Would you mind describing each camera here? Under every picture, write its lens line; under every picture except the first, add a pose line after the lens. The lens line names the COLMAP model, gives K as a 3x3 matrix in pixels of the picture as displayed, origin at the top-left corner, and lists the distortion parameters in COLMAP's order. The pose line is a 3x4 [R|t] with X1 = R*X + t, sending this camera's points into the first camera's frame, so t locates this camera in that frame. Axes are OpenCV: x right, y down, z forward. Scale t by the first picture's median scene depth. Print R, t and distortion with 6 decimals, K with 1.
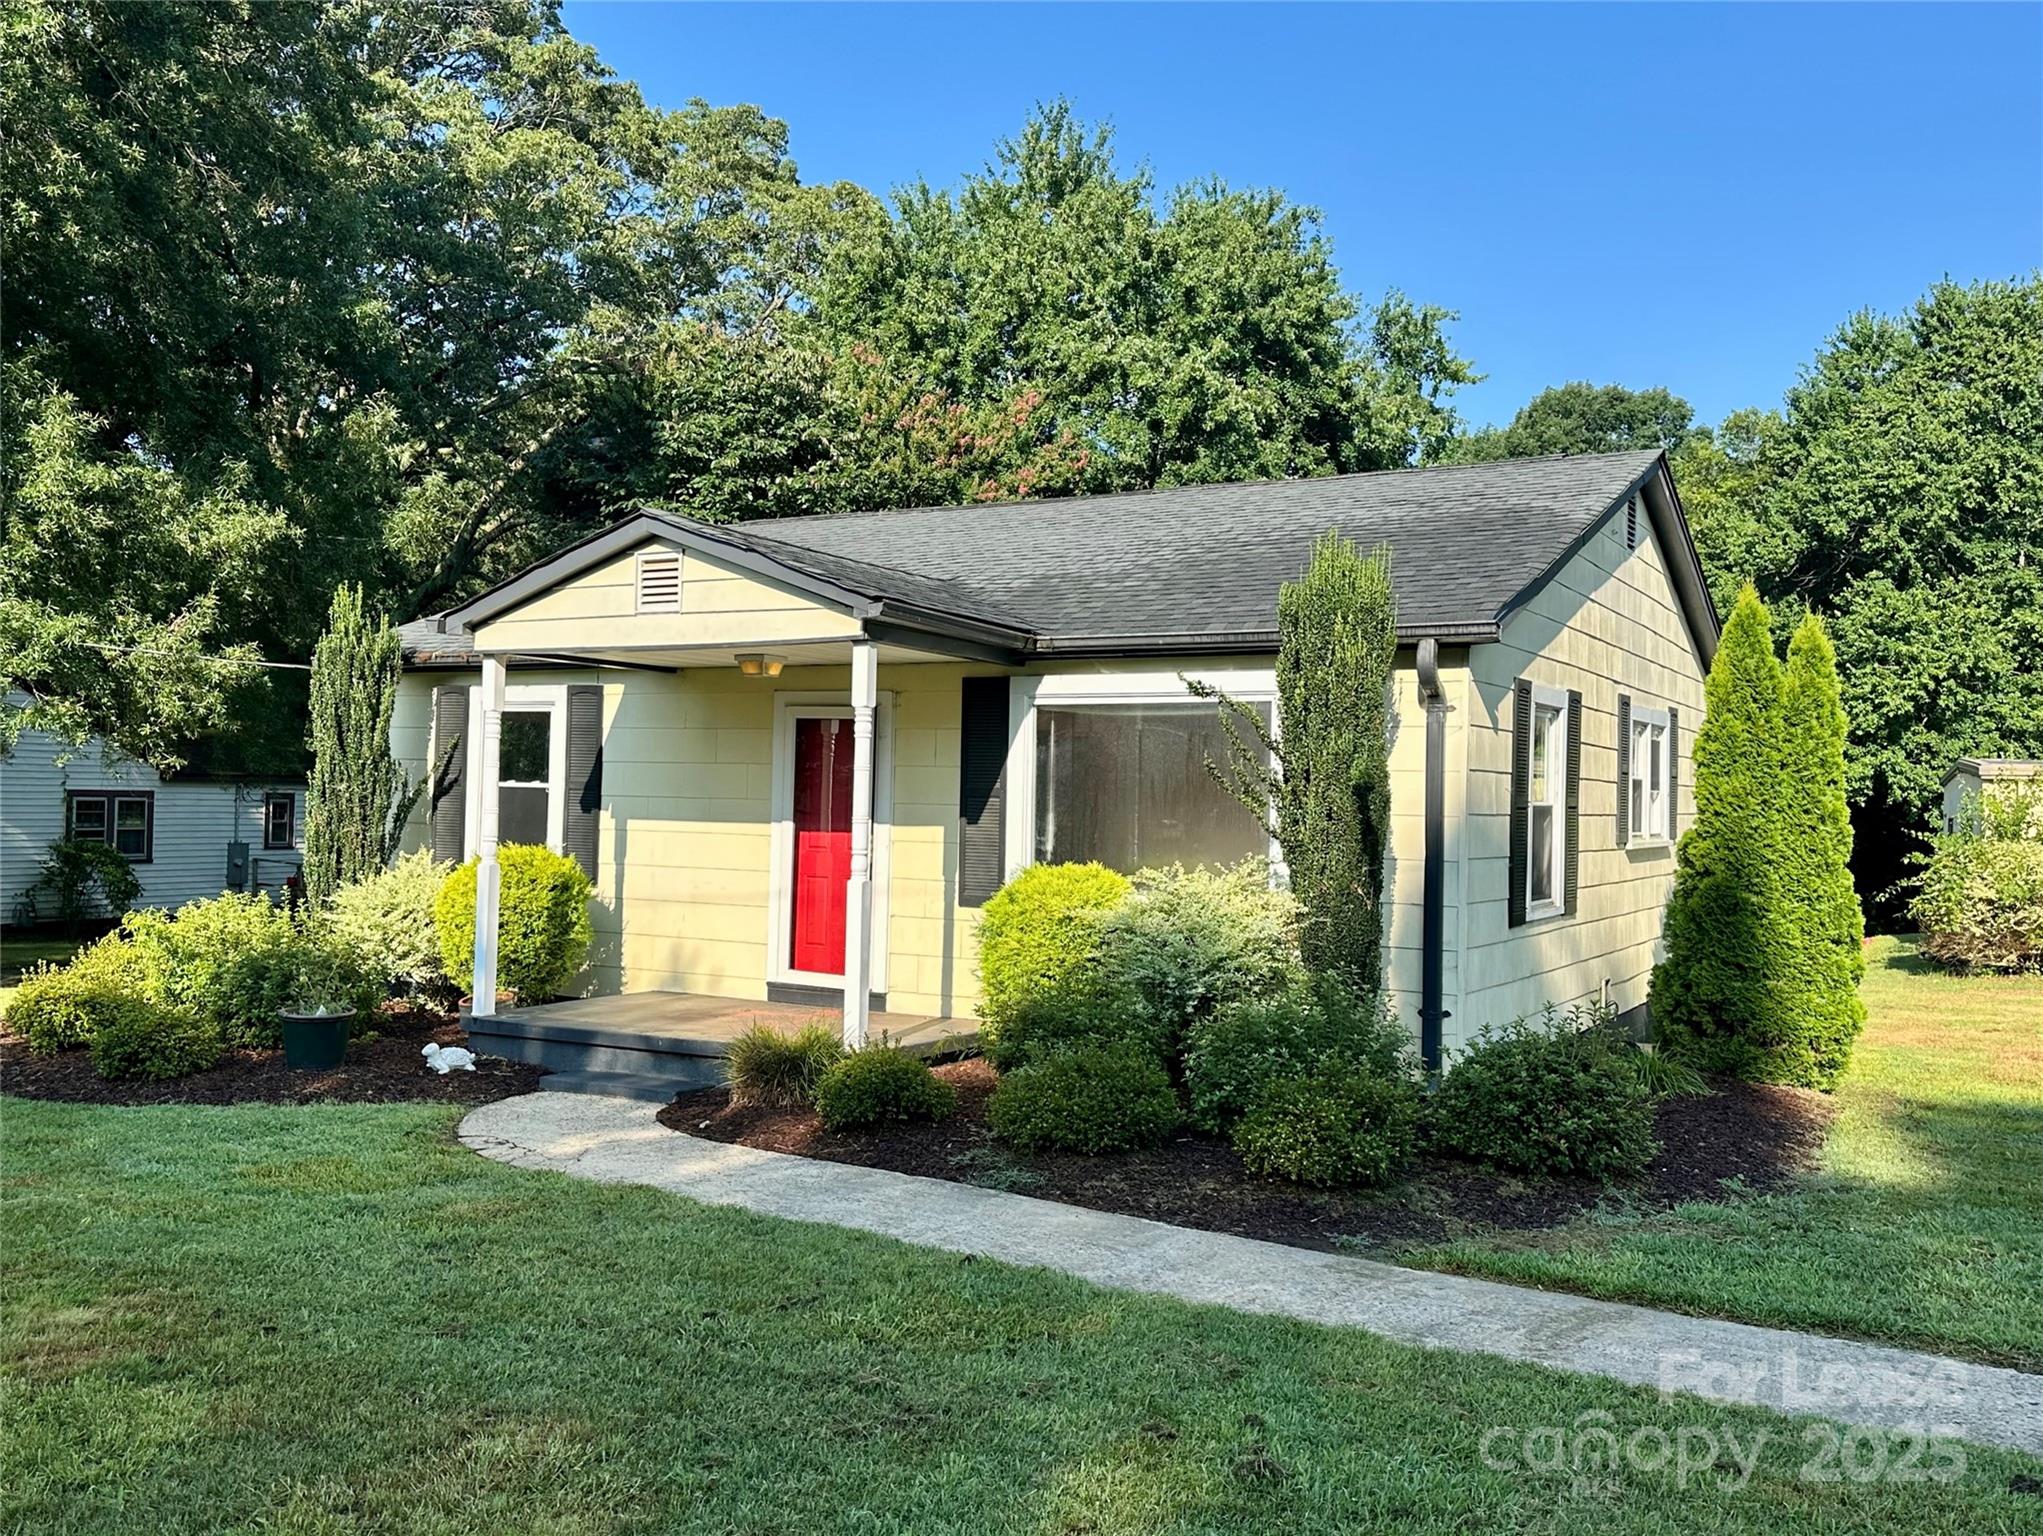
lens RADIAL K [[1733.5, 0, 1021.5], [0, 1733.5, 768.0], [0, 0, 1]] dist [0.100569, 0.003119]
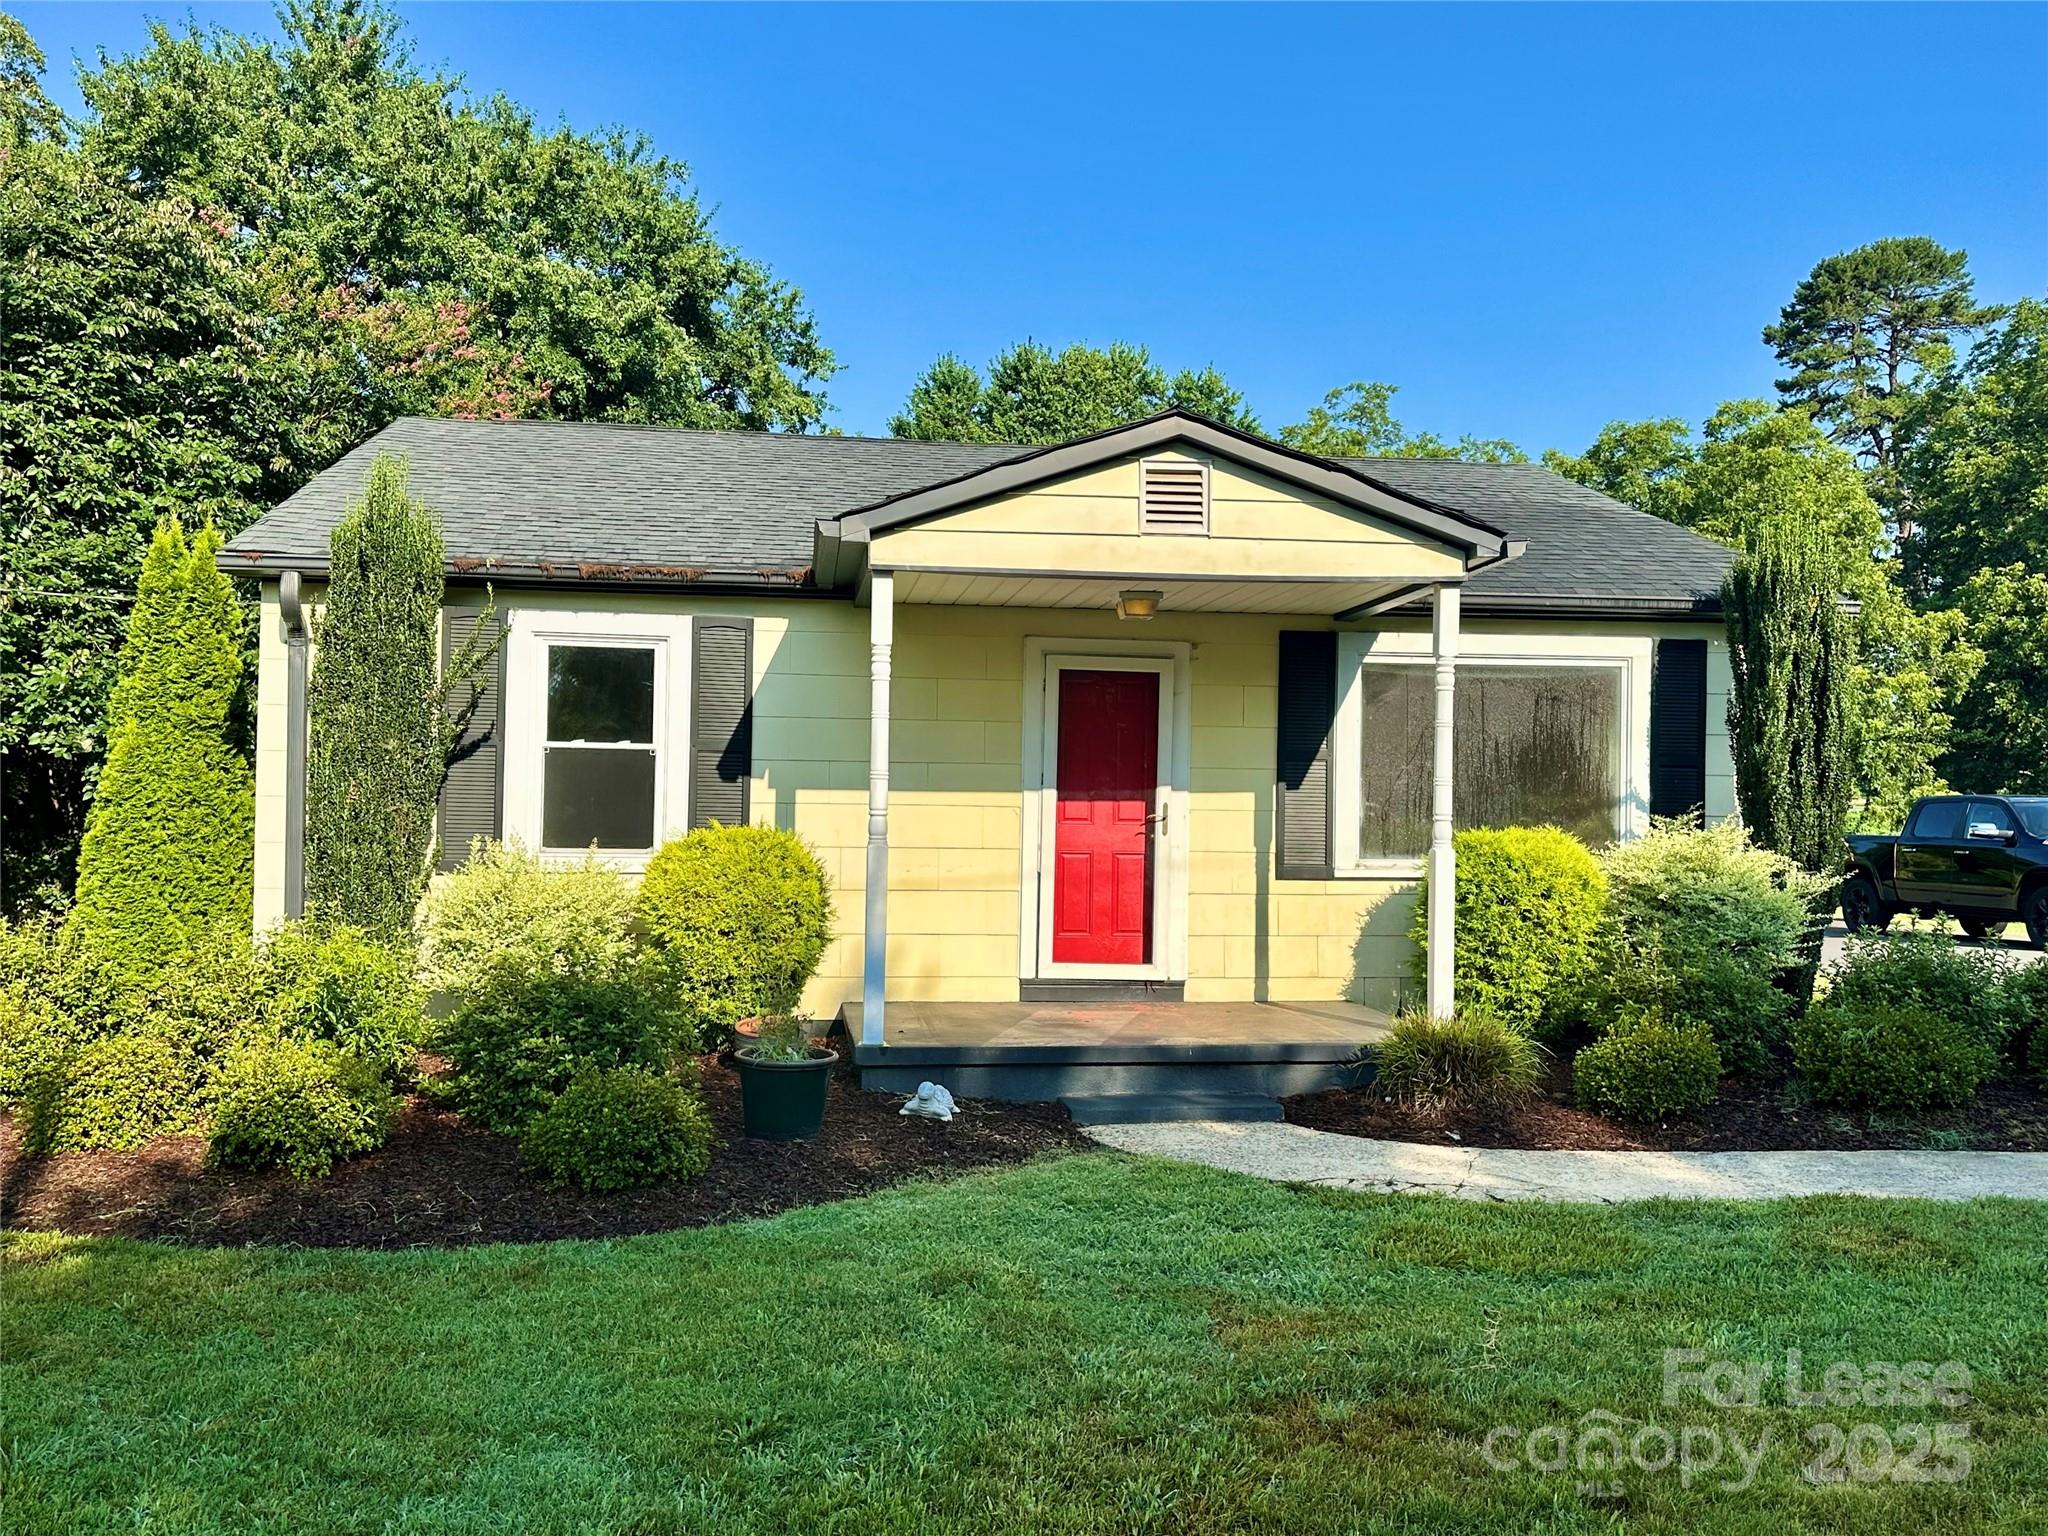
lens RADIAL K [[1696.0, 0, 1024.0], [0, 1696.0, 768.0], [0, 0, 1]] dist [0.118484, -0.141531]
pose [[0.803210, 0.001773, 0.595693, -0.620638], [-0.007167, 0.999952, 0.006688, 0.014131], [-0.595653, -0.009641, 0.803184, 0.325117]]
